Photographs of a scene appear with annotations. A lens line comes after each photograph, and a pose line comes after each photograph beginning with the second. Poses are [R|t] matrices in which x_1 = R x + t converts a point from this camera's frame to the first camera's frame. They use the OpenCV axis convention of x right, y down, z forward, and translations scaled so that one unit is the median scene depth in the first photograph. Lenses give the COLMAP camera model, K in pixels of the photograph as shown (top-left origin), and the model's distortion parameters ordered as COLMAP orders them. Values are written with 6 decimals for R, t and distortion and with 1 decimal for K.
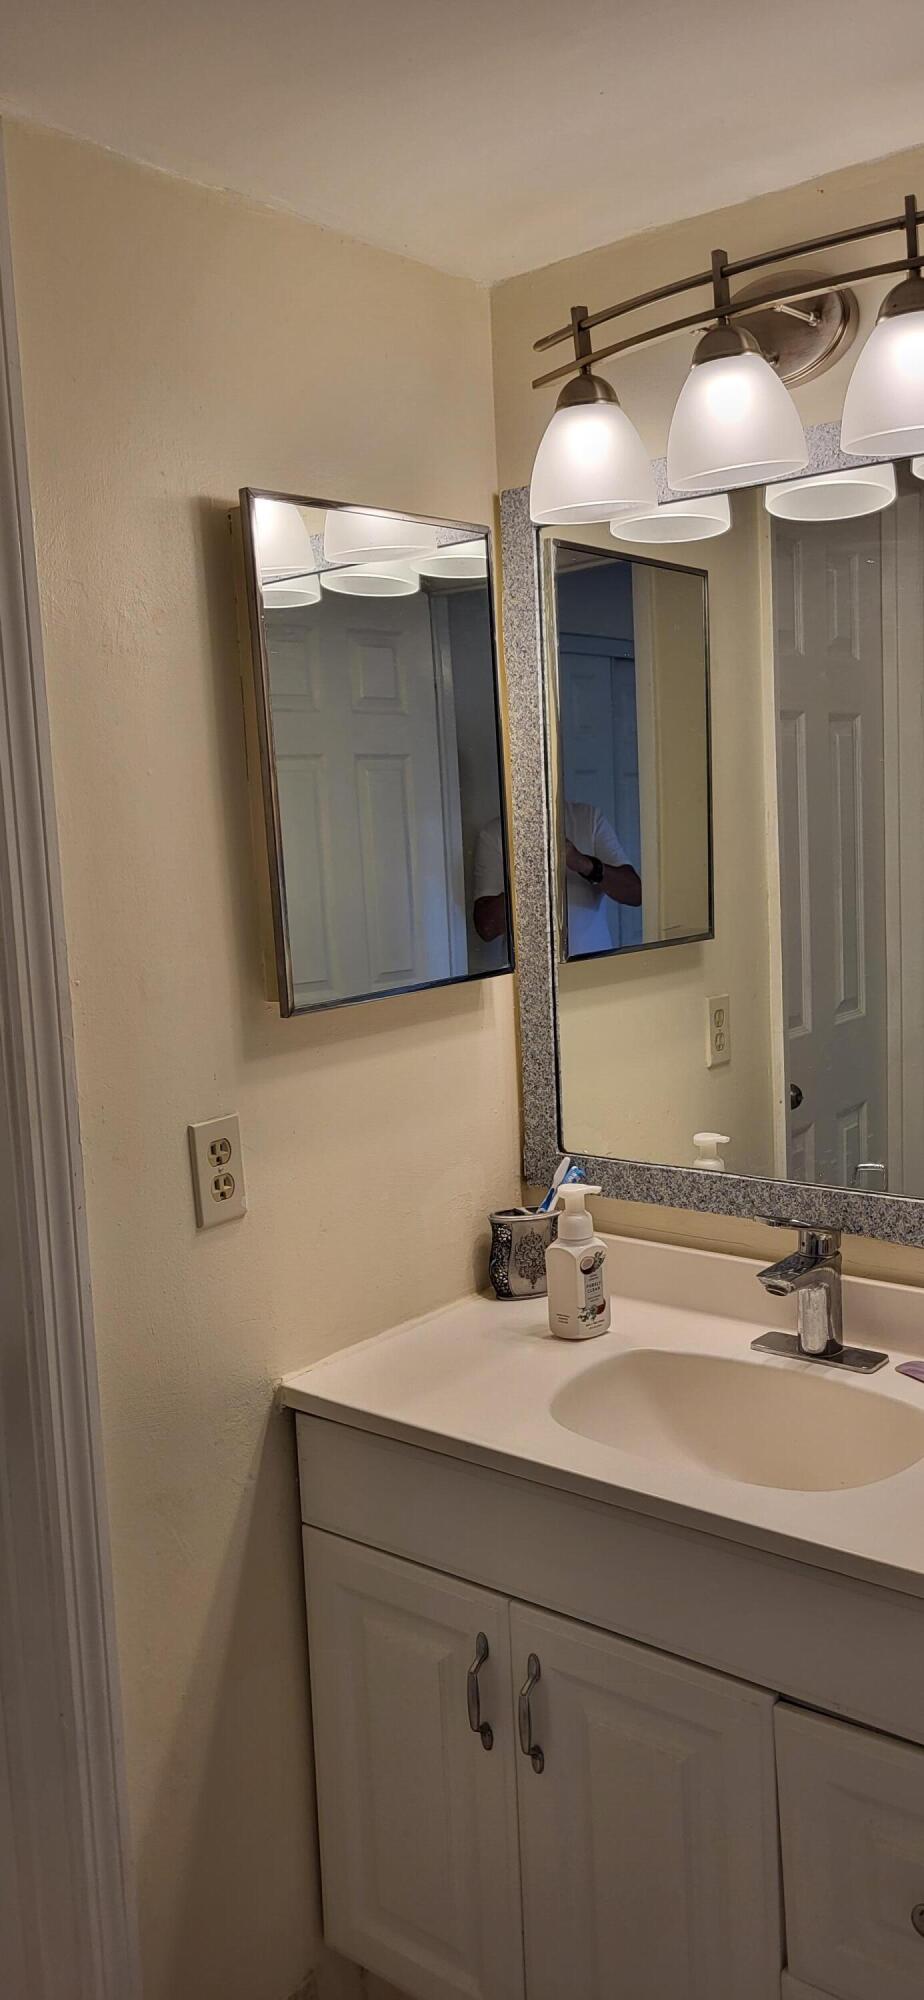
lens RADIAL K [[1533.8, 0, 470.3], [0, 1533.8, 1003.7], [0, 0, 1]] dist [0.046973, -0.040808]
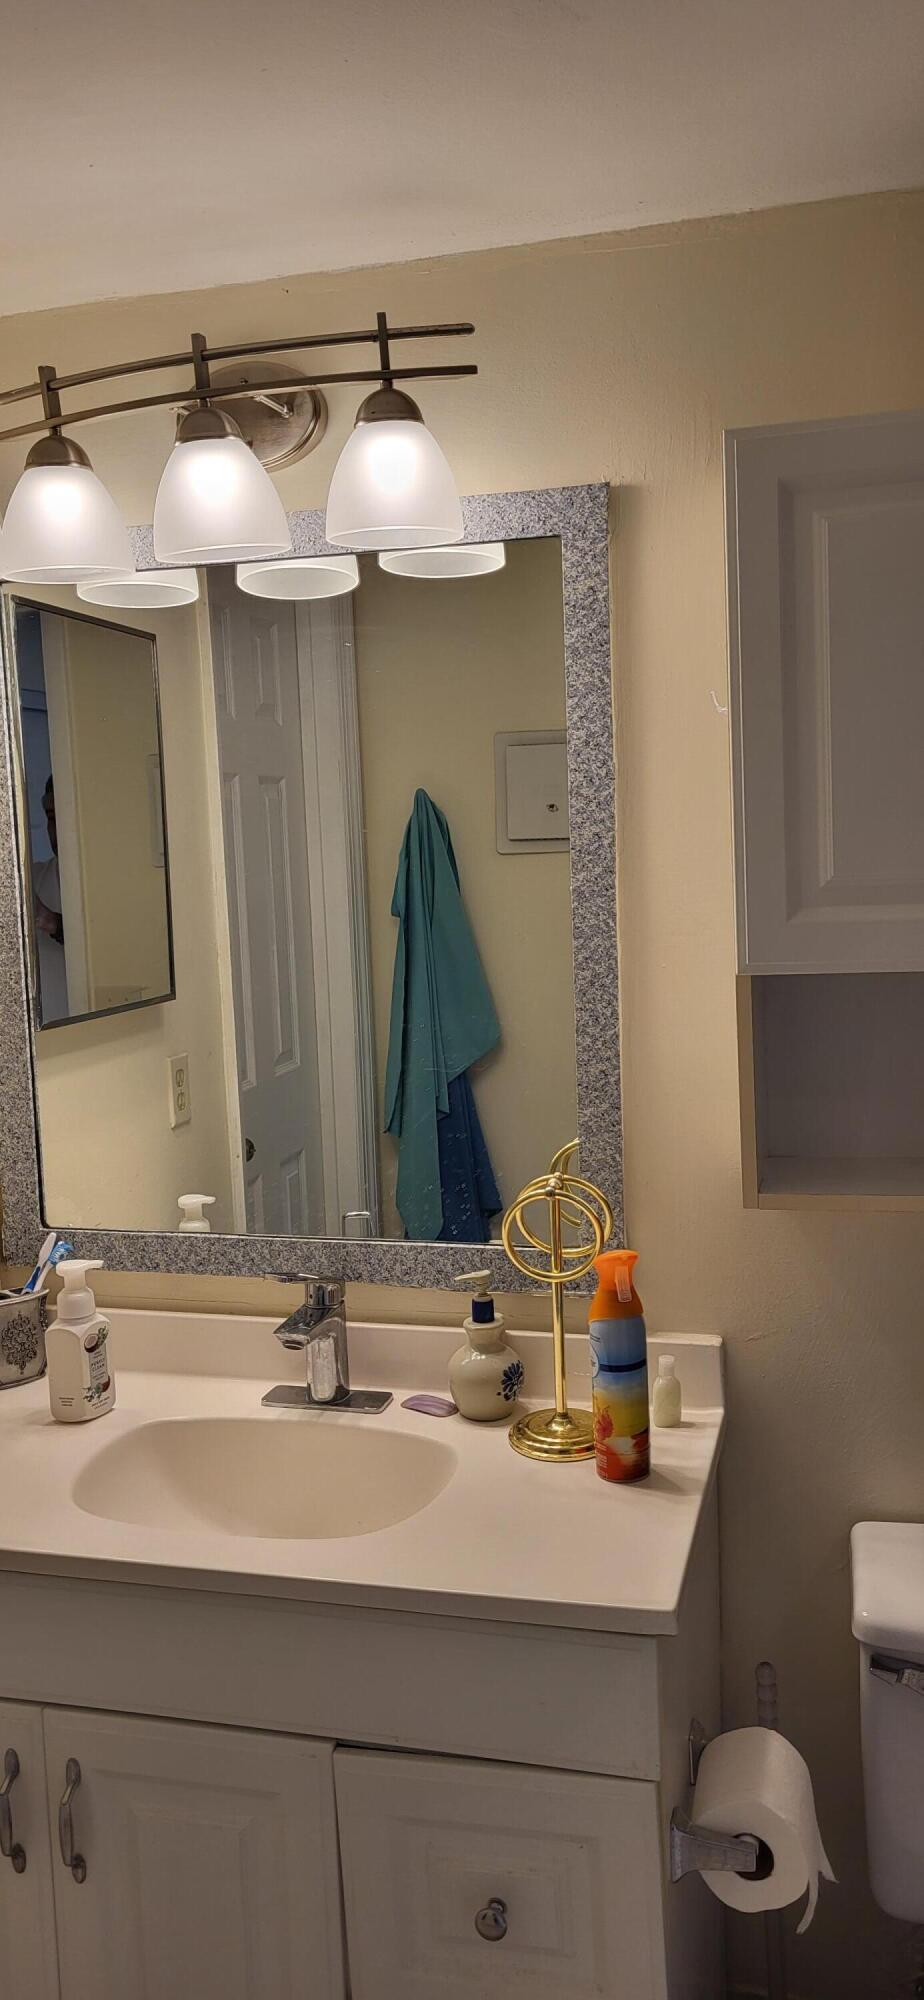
lens RADIAL K [[1538.0, 0, 462.3], [0, 1538.0, 1008.6], [0, 0, 1]] dist [0.046512, -0.032818]
pose [[0.918309, -0.034683, 0.394341, -0.089752], [0.045278, 0.998820, -0.017593, -0.013672], [-0.393266, 0.034011, 0.918796, 0.003327]]
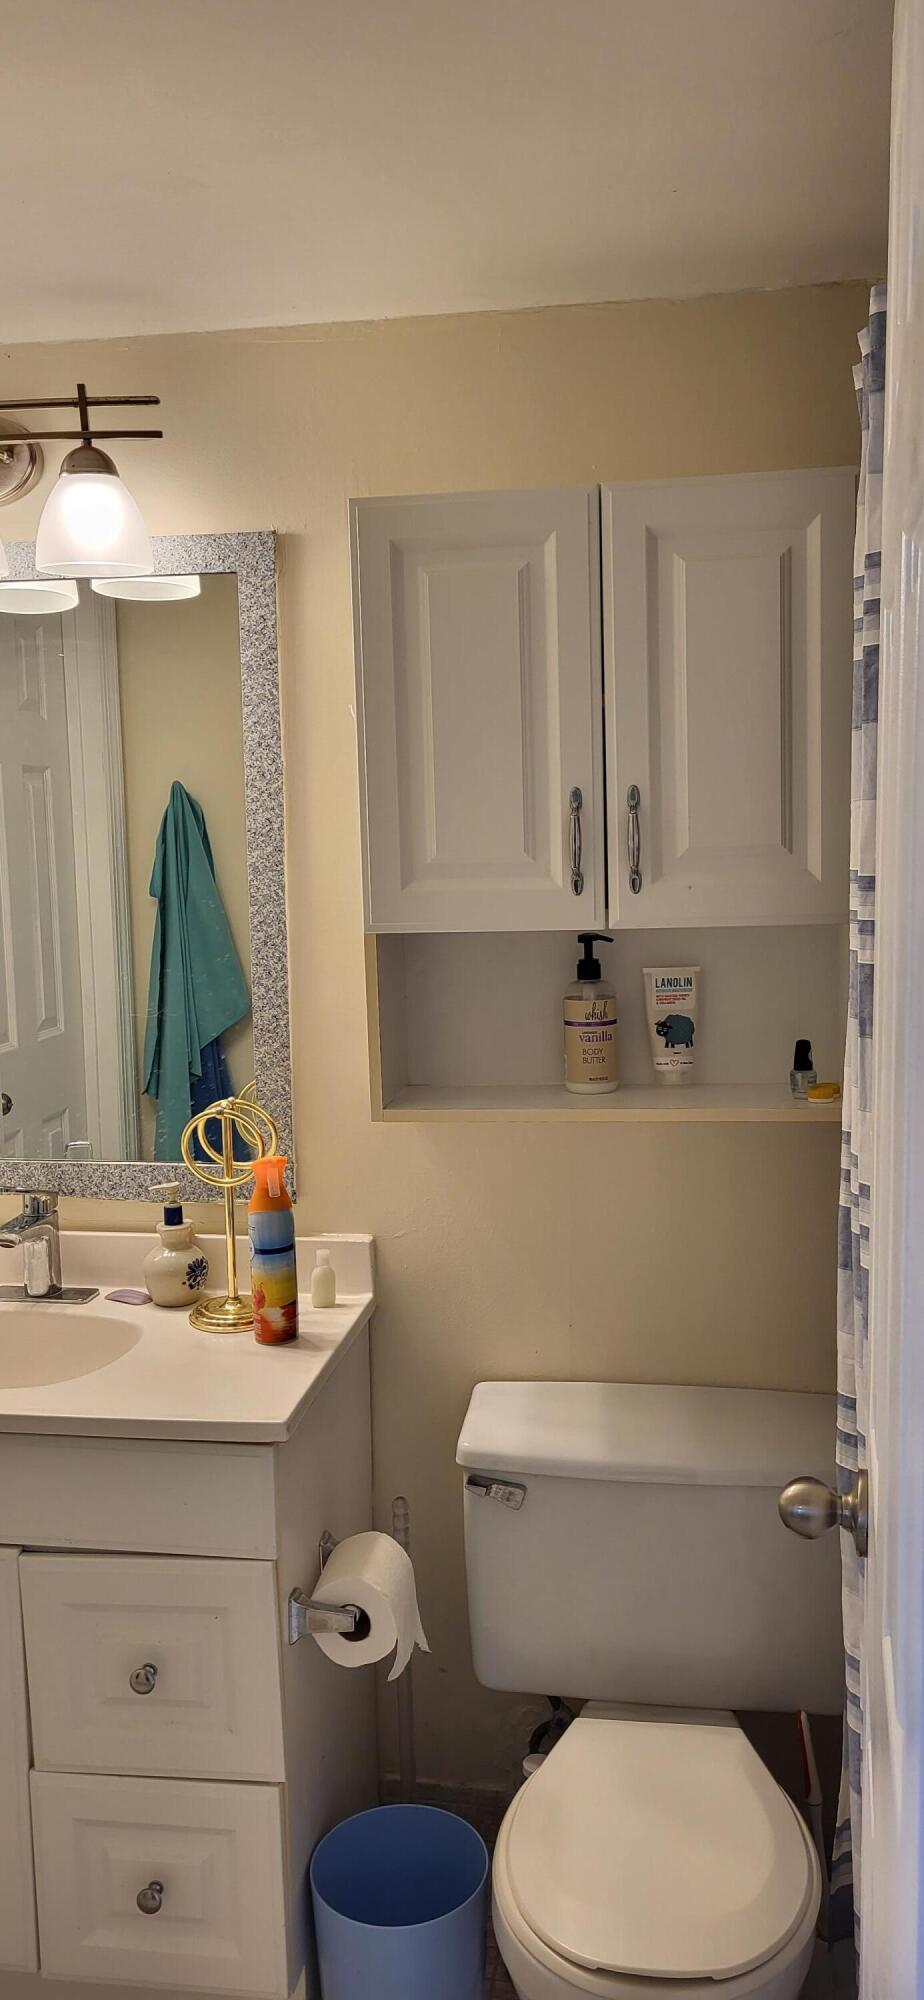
lens RADIAL K [[1538.0, 0, 462.3], [0, 1538.0, 1008.6], [0, 0, 1]] dist [0.046512, -0.032818]
pose [[0.871404, -0.027559, 0.489791, -0.076510], [0.039006, 0.999152, -0.013176, 0.028851], [-0.489013, 0.030586, 0.871740, -0.235222]]
